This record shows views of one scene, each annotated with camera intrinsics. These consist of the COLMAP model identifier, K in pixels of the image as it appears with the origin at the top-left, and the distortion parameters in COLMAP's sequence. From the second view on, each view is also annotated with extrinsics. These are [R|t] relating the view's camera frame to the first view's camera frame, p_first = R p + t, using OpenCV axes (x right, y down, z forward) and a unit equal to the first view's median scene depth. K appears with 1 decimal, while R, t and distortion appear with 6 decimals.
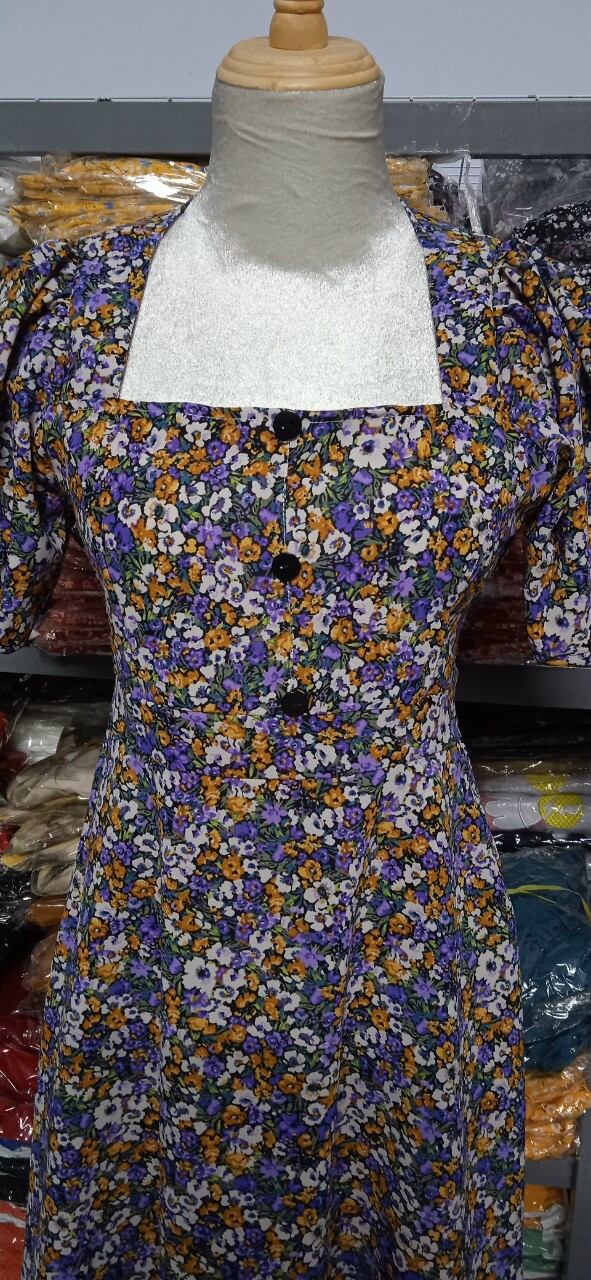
lens RADIAL K [[1050.4, 0, 295.5], [0, 1050.4, 640.0], [0, 0, 1]] dist [0.099004, -0.169624]
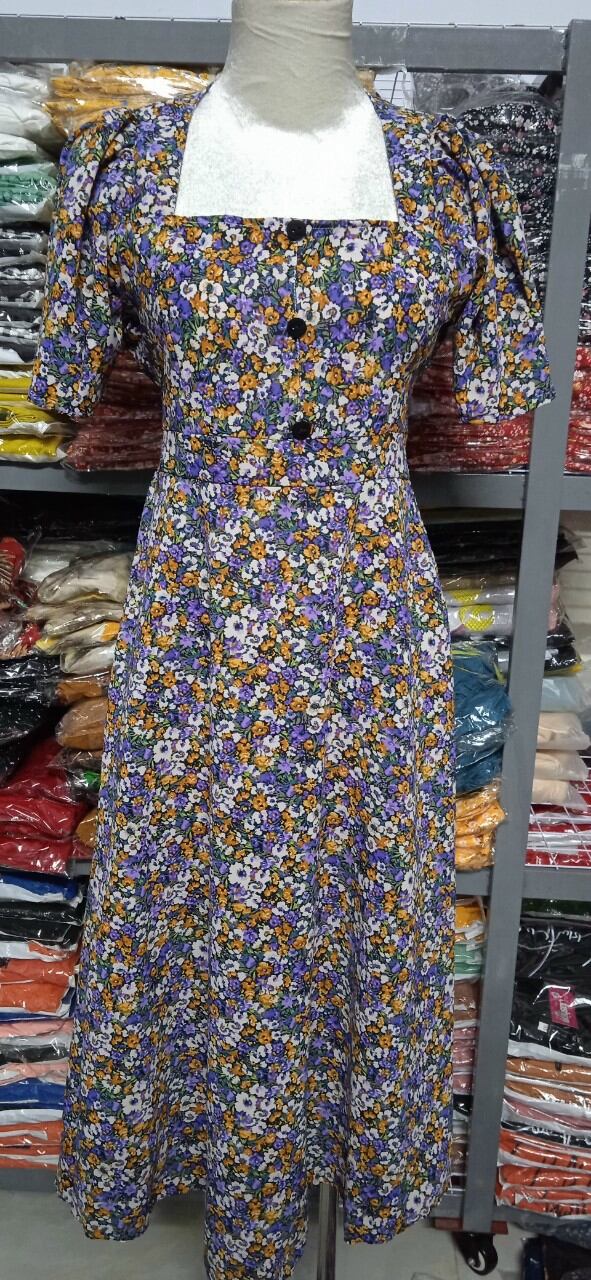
lens RADIAL K [[1050.4, 0, 295.5], [0, 1050.4, 640.0], [0, 0, 1]] dist [0.099004, -0.169624]
pose [[0.996625, -0.017097, 0.080286, -0.124417], [0.015032, 0.999542, 0.026256, 0.297661], [-0.080698, -0.024961, 0.996426, -0.440776]]
